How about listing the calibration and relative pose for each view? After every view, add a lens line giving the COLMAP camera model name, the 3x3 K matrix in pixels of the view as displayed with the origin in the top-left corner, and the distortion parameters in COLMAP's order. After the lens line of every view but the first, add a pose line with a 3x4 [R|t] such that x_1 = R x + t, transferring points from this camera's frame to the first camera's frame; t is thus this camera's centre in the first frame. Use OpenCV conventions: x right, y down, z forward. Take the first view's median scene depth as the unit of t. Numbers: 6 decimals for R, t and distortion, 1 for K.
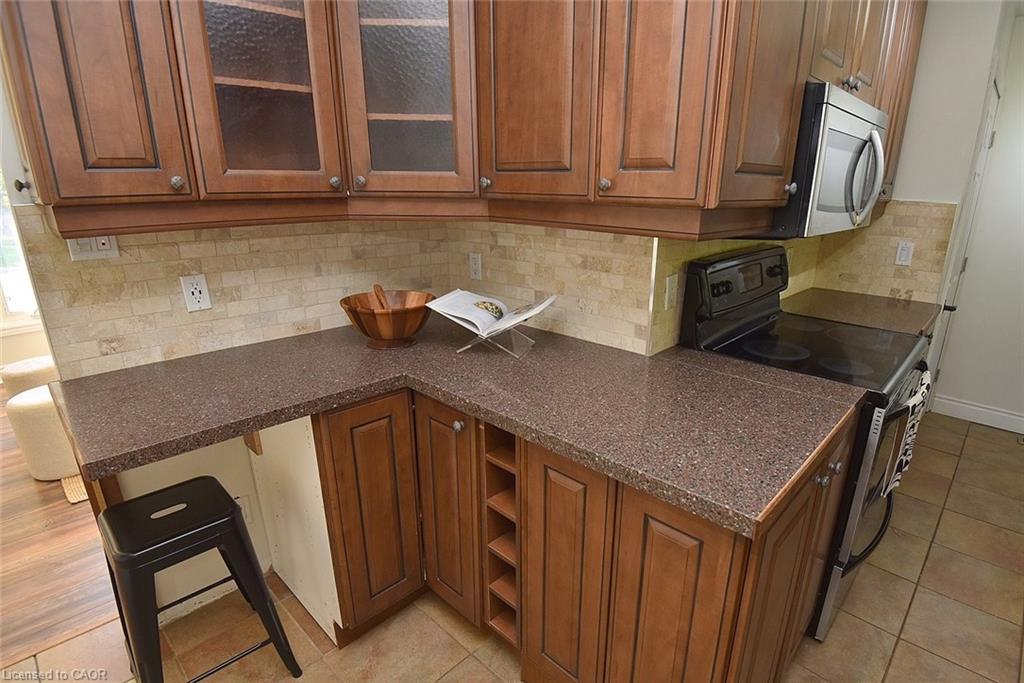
lens RADIAL K [[492.6, 0, 541.8], [0, 492.6, 352.3], [0, 0, 1]] dist [-0.027697, -0.001105]
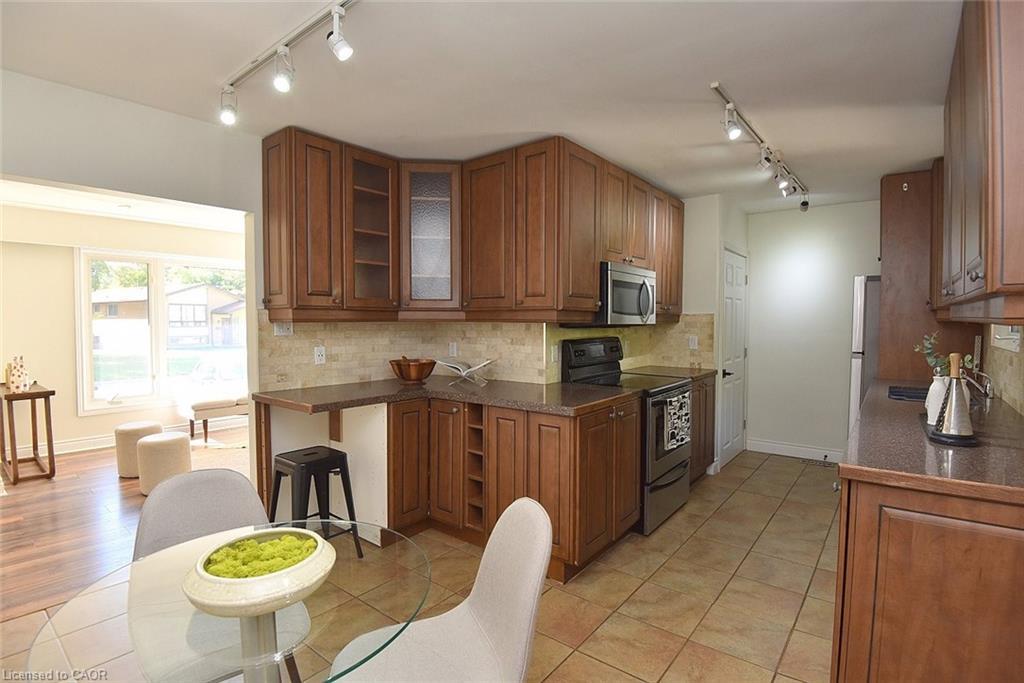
lens RADIAL K [[492.6, 0, 505.9], [0, 492.6, 342.9], [0, 0, 1]] dist [-0.027697, -0.001105]
pose [[0.997745, -0.010542, 0.066282, -0.077935], [0.028932, 0.958671, -0.283041, 0.423316], [-0.060559, 0.284321, 0.956815, -0.999112]]
